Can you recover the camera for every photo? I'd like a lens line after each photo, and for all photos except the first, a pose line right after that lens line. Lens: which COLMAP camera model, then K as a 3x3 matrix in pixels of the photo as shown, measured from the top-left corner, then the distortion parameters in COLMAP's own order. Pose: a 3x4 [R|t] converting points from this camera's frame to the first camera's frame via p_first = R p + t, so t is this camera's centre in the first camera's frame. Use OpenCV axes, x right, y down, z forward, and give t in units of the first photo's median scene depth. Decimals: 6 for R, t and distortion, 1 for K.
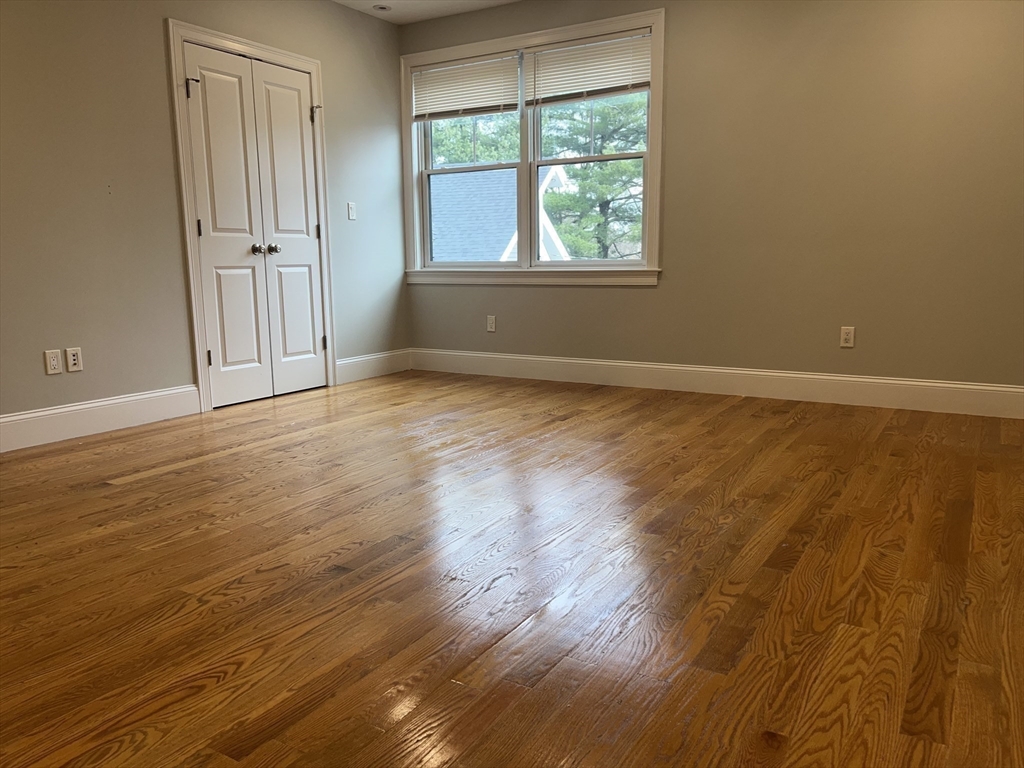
lens RADIAL K [[771.0, 0, 512.0], [0, 771.0, 384.0], [0, 0, 1]] dist [0.052338, -0.003472]
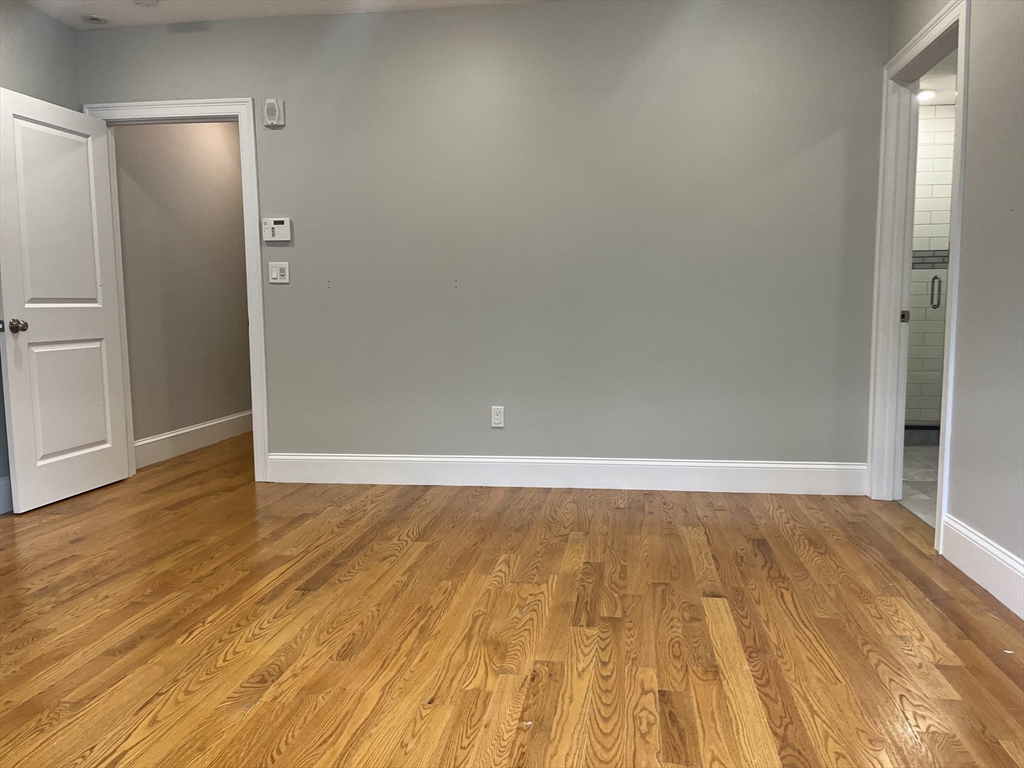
lens RADIAL K [[771.0, 0, 512.0], [0, 771.0, 384.0], [0, 0, 1]] dist [0.052338, -0.003472]
pose [[-0.920956, 0.060947, -0.384870, -0.000927], [-0.039514, 0.967994, 0.247842, -0.330928], [0.387657, 0.243460, -0.889072, 1.788264]]
